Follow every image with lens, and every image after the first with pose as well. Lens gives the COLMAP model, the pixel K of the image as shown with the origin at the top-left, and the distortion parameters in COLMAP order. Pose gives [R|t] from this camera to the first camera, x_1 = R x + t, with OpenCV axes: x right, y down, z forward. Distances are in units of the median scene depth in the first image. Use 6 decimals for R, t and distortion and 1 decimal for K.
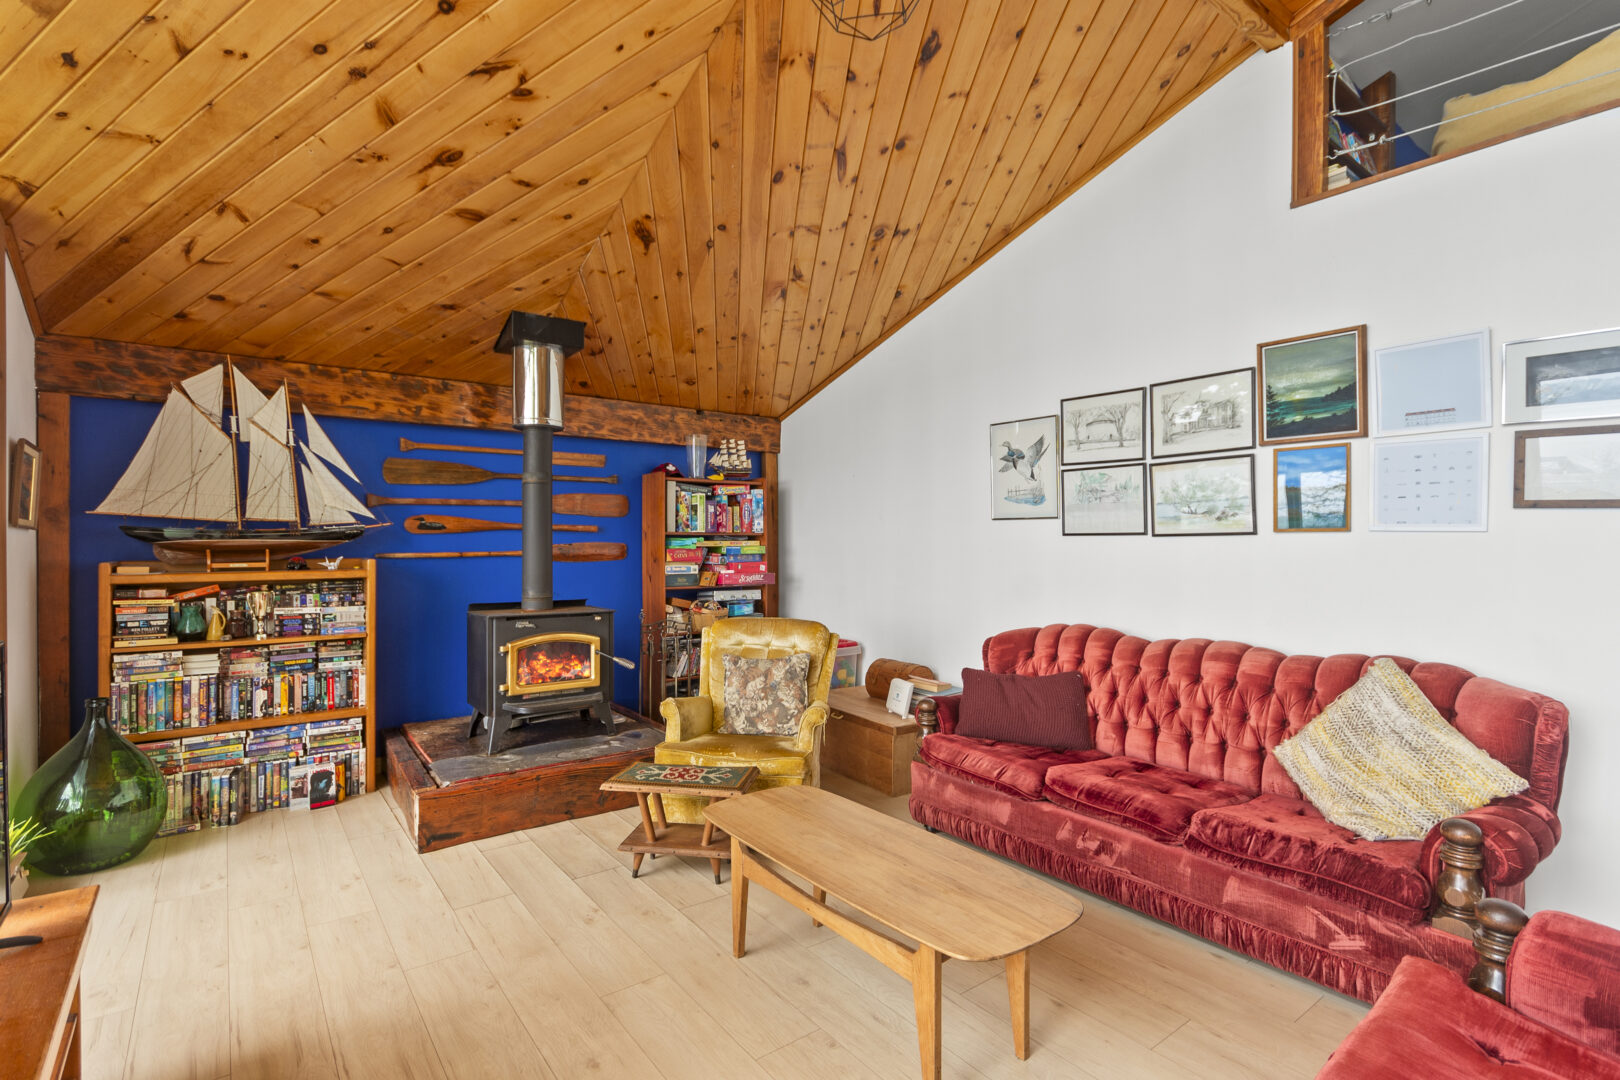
lens RADIAL K [[757.2, 0, 784.9], [0, 757.2, 540.7], [0, 0, 1]] dist [0.000706, -0.003695]
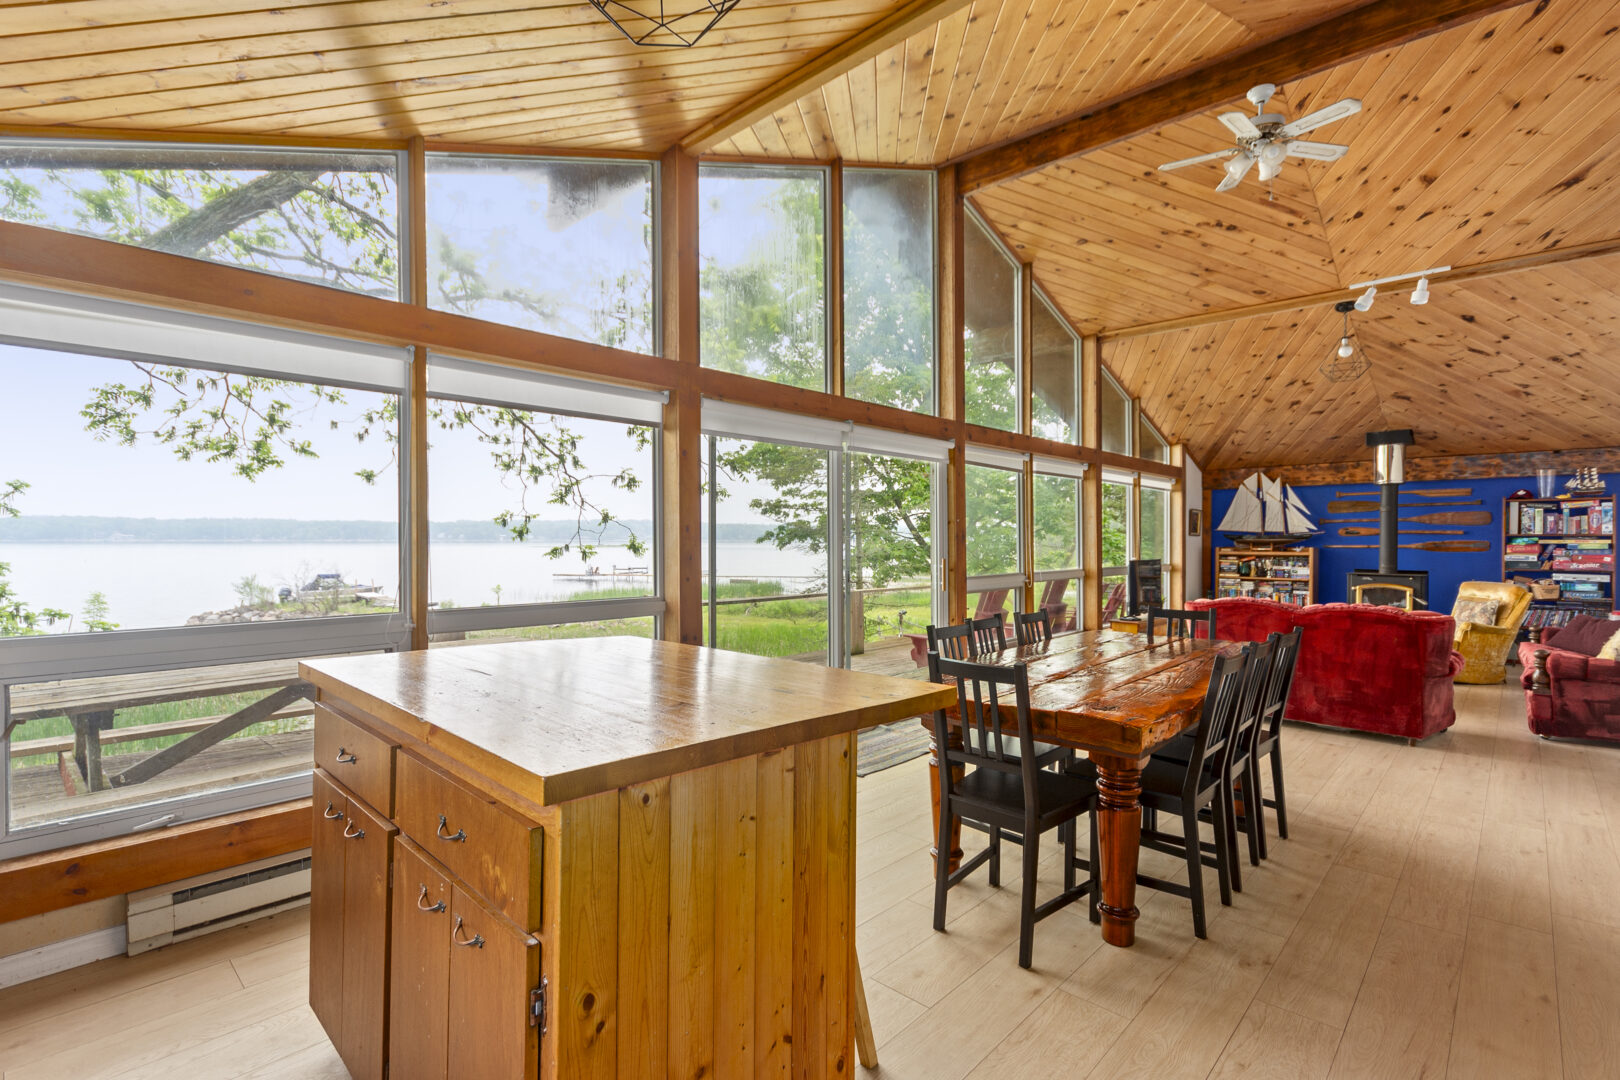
lens RADIAL K [[757.2, 0, 801.3], [0, 757.2, 545.7], [0, 0, 1]] dist [0.000706, -0.003695]
pose [[0.170572, 0.009428, -0.985300, 1.460760], [0.000515, 0.999953, 0.009657, -0.004360], [0.985345, -0.002155, 0.170559, -0.932721]]
